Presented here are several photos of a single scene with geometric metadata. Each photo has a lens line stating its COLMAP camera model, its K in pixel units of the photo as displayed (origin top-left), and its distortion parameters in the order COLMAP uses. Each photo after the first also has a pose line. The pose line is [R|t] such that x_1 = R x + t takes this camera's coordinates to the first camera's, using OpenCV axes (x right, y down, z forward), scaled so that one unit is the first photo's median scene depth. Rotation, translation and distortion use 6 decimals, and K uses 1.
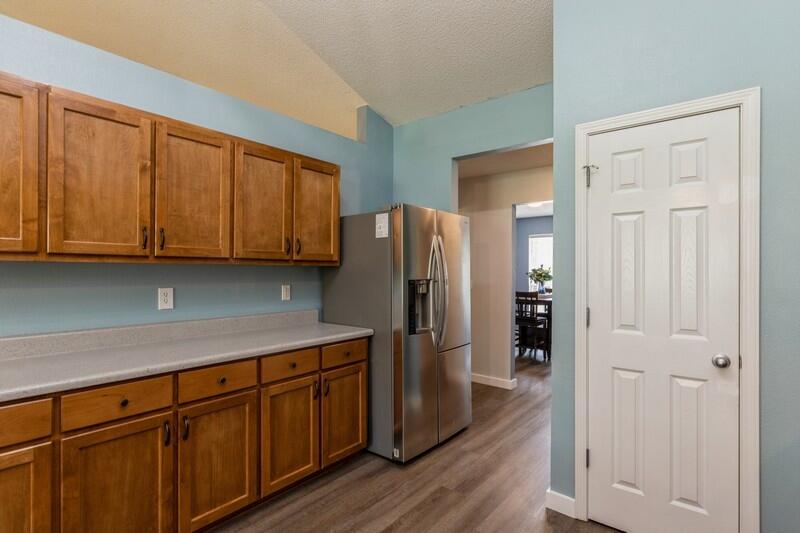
lens RADIAL K [[400.5, 0, 400.0], [0, 400.5, 266.5], [0, 0, 1]] dist [0.001148, 0.000442]
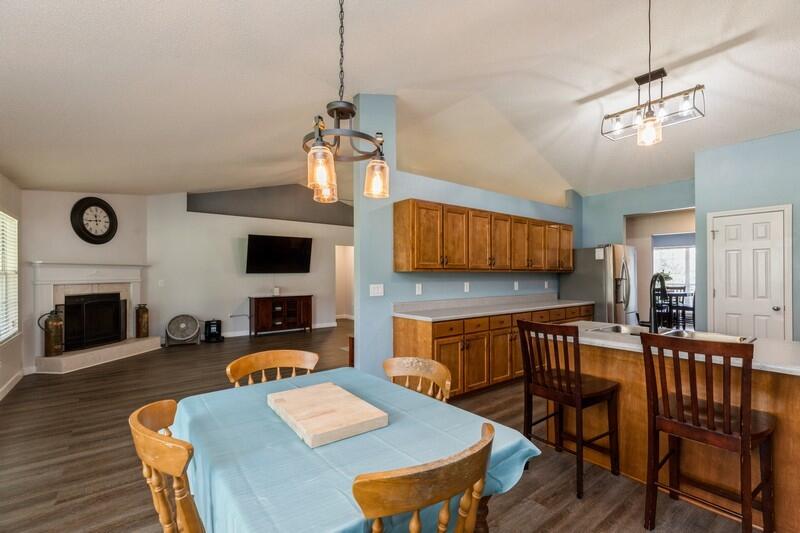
lens RADIAL K [[360.6, 0, 397.7], [0, 360.6, 272.0], [0, 0, 1]] dist [0.000422, 0.000121]
pose [[0.973051, -0.004766, -0.230542, -0.661712], [0.004009, 0.999985, -0.003753, 0.000537], [0.230557, 0.002728, 0.973055, -1.165194]]
